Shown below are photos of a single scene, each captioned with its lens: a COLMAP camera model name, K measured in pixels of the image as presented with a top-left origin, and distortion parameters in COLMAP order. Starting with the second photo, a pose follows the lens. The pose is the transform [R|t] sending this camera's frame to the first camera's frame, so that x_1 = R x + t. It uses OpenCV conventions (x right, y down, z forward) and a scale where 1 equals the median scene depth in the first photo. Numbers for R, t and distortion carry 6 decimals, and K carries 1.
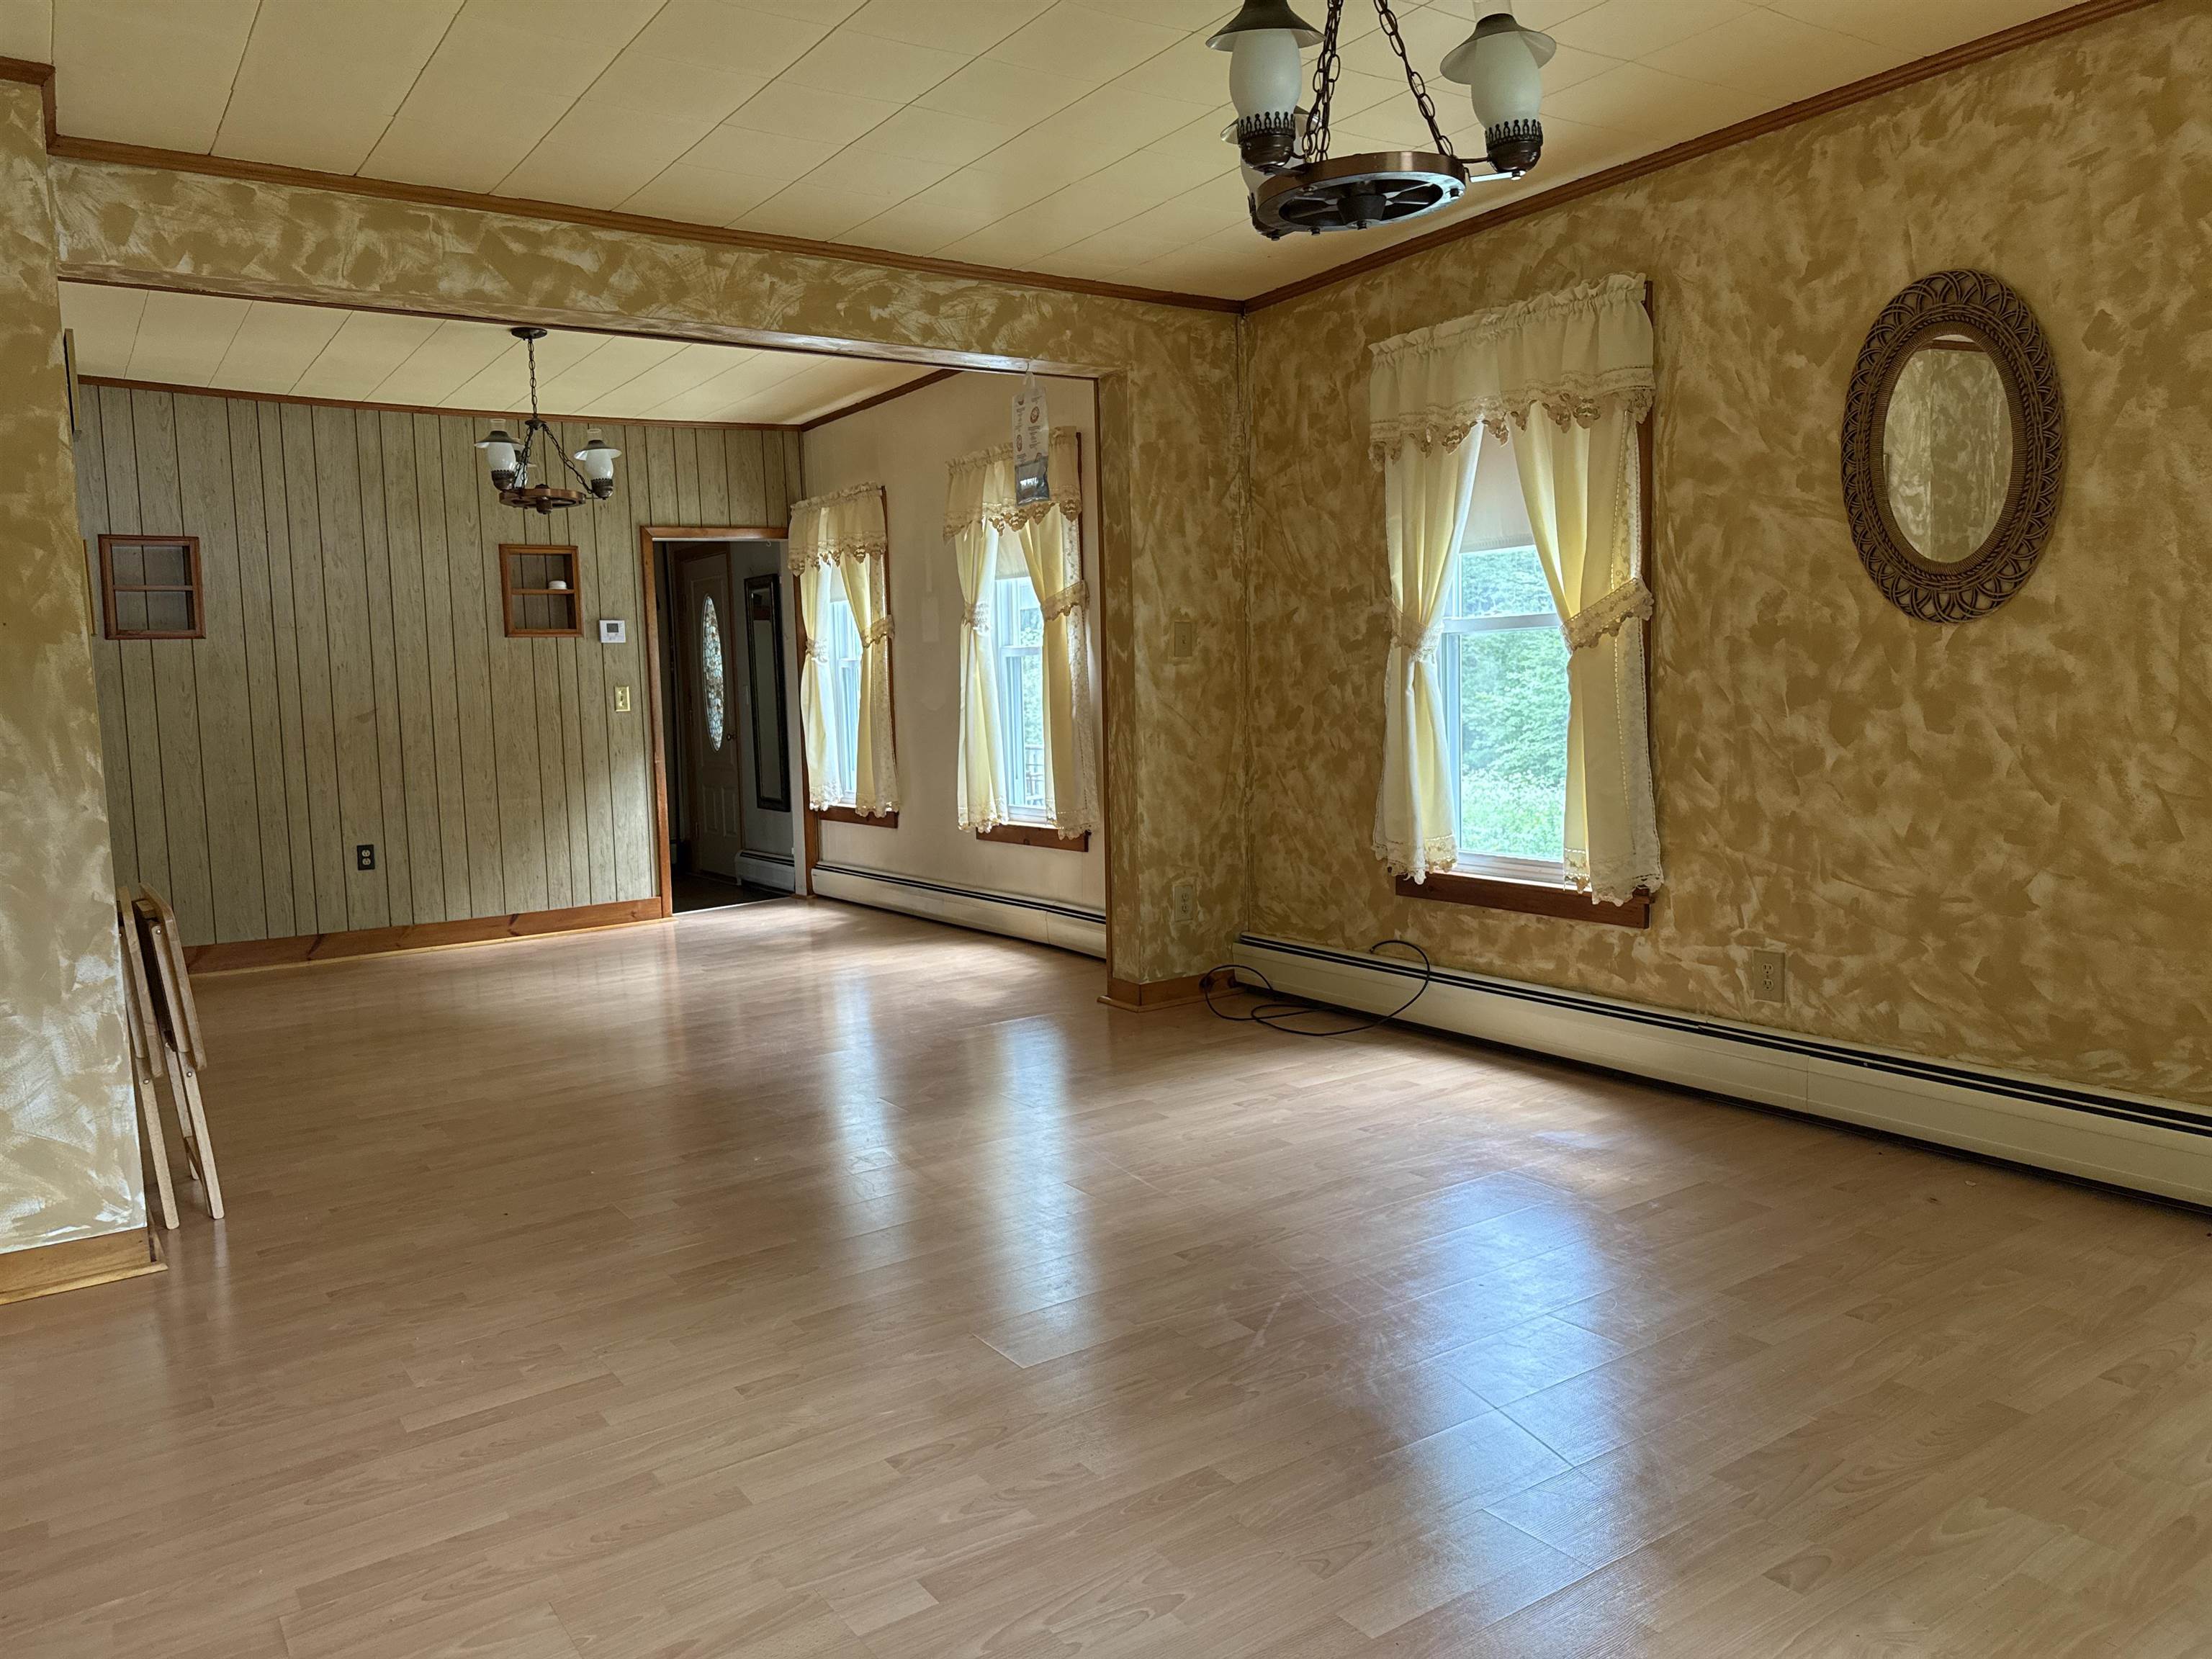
lens RADIAL K [[1532.7, 0, 1070.0], [0, 1532.7, 830.9], [0, 0, 1]] dist [0.002932, -0.024275]
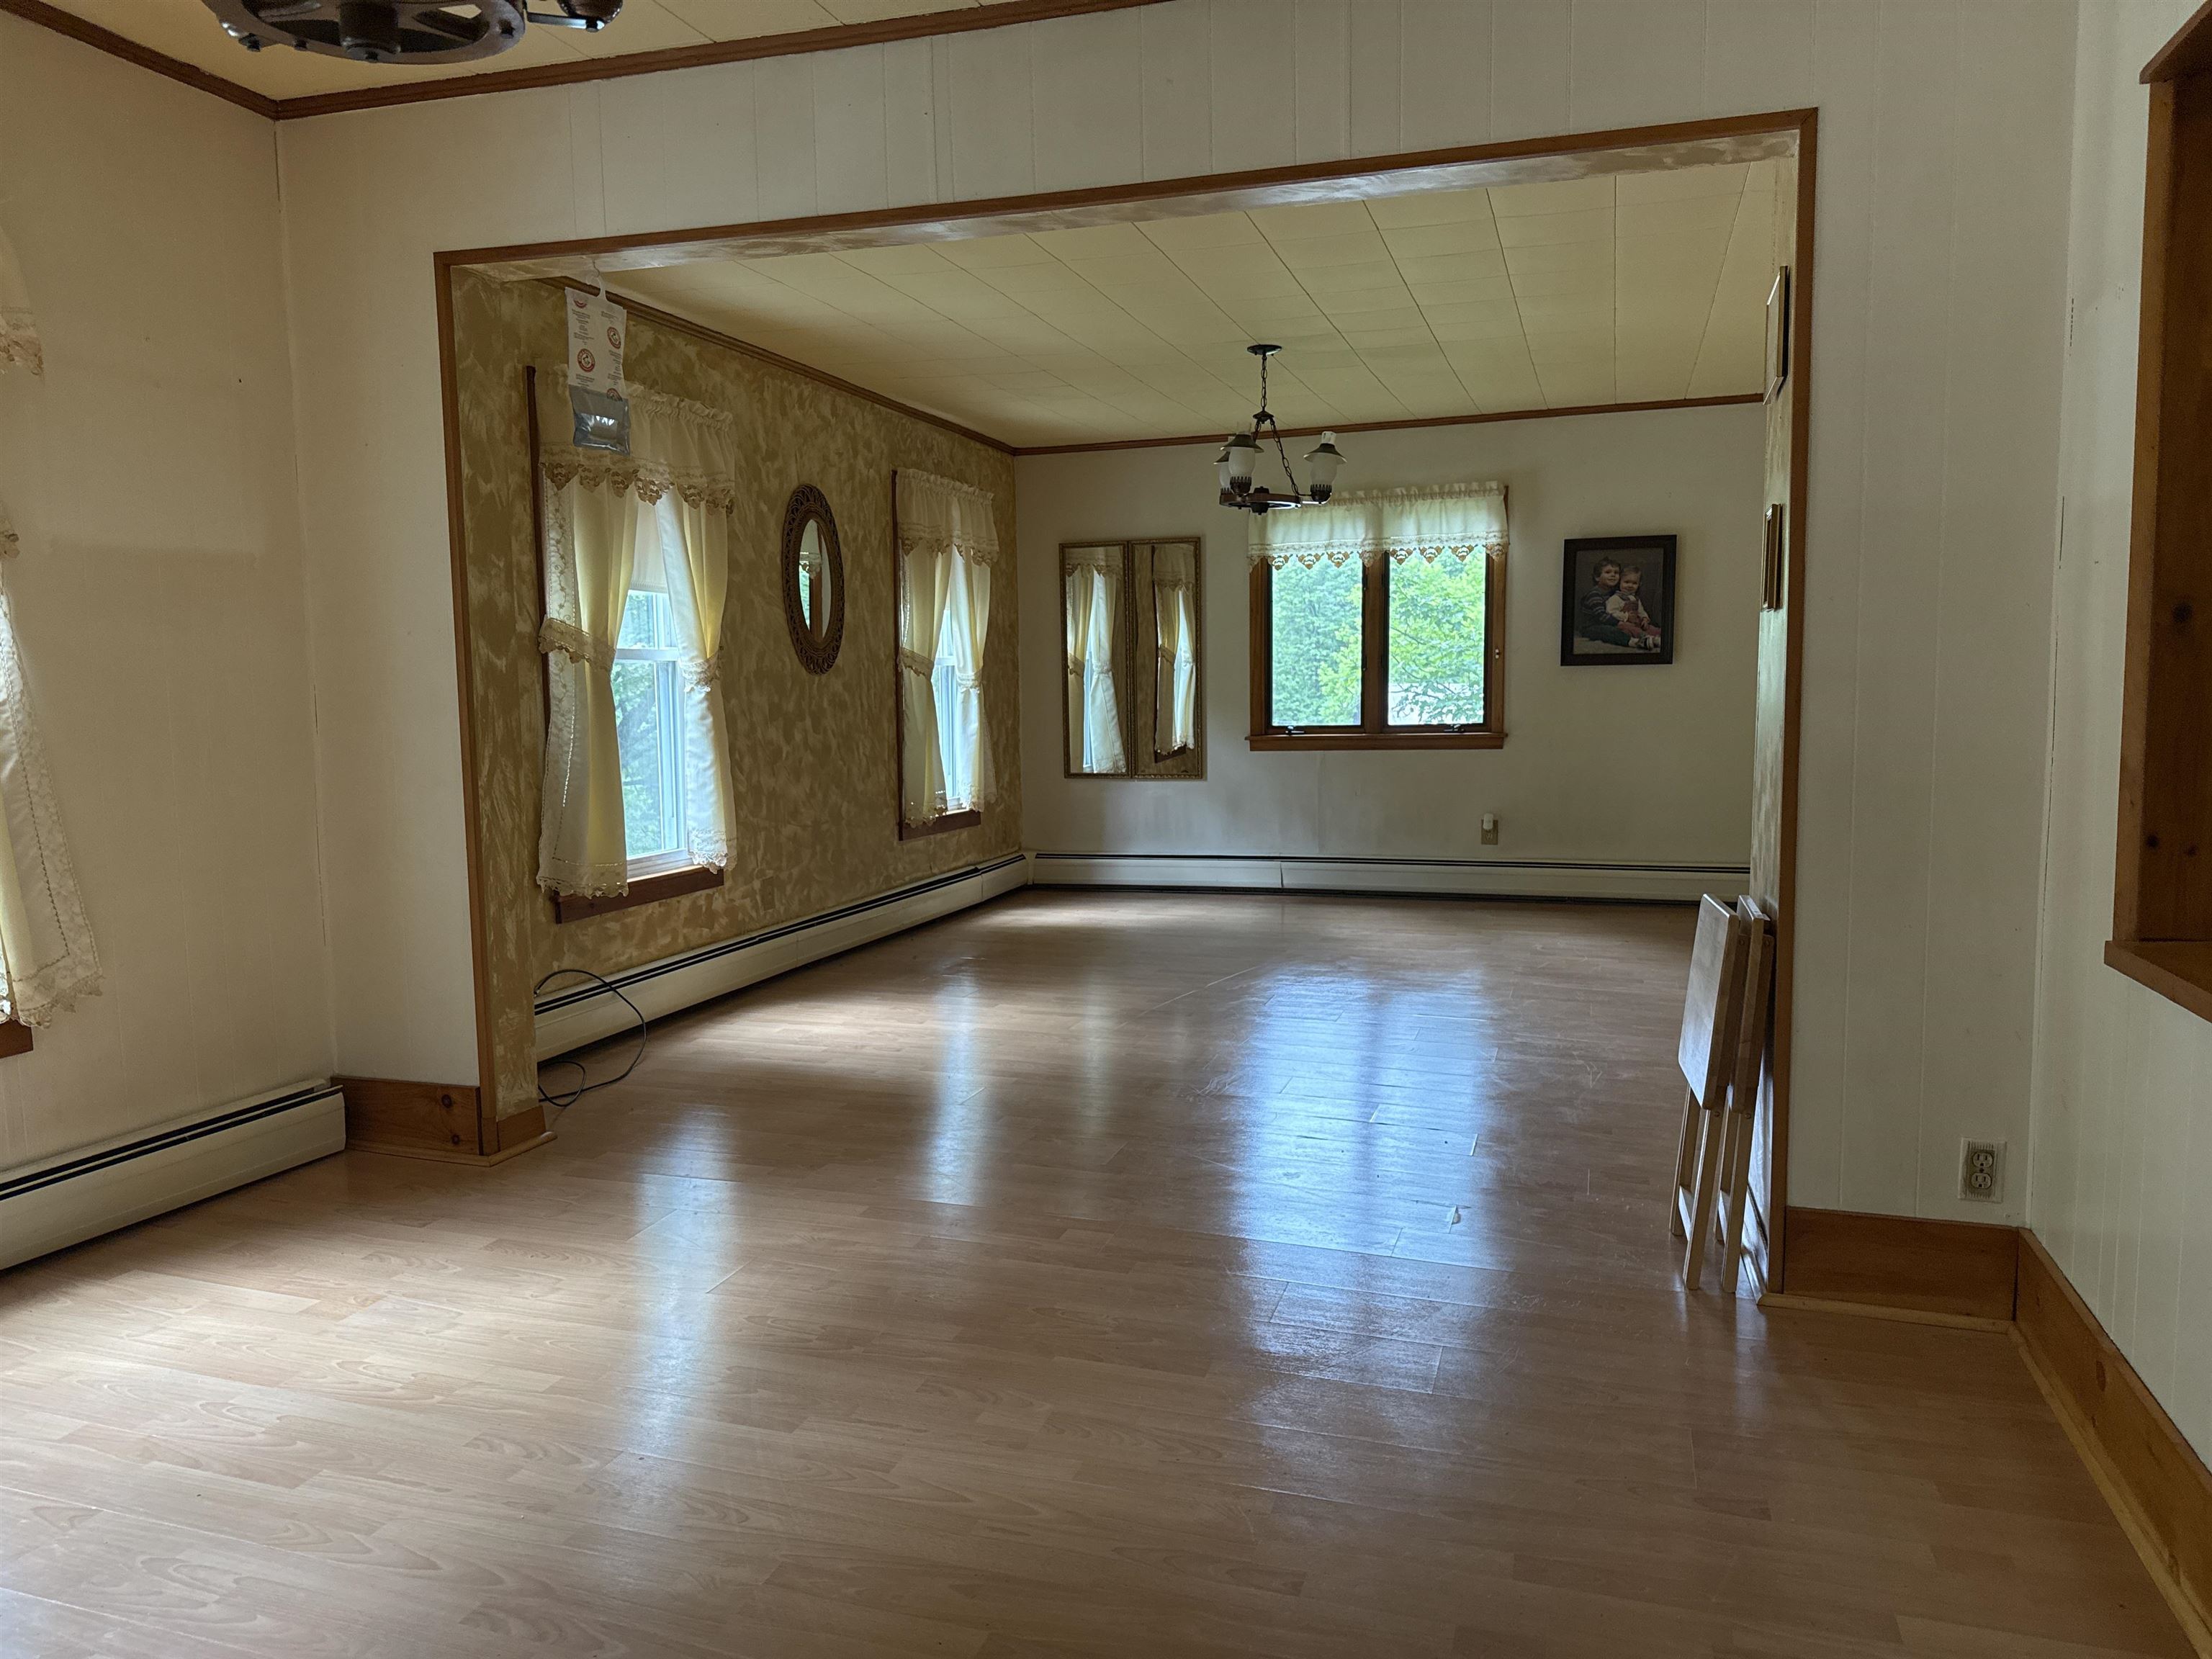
lens RADIAL K [[1552.8, 0, 1102.4], [0, 1552.8, 841.9], [0, 0, 1]] dist [0.098898, -0.123119]
pose [[-0.630078, -0.039296, 0.775537, -1.018886], [0.107924, 0.984595, 0.137570, -0.143783], [-0.768996, 0.170378, -0.616131, 1.753621]]
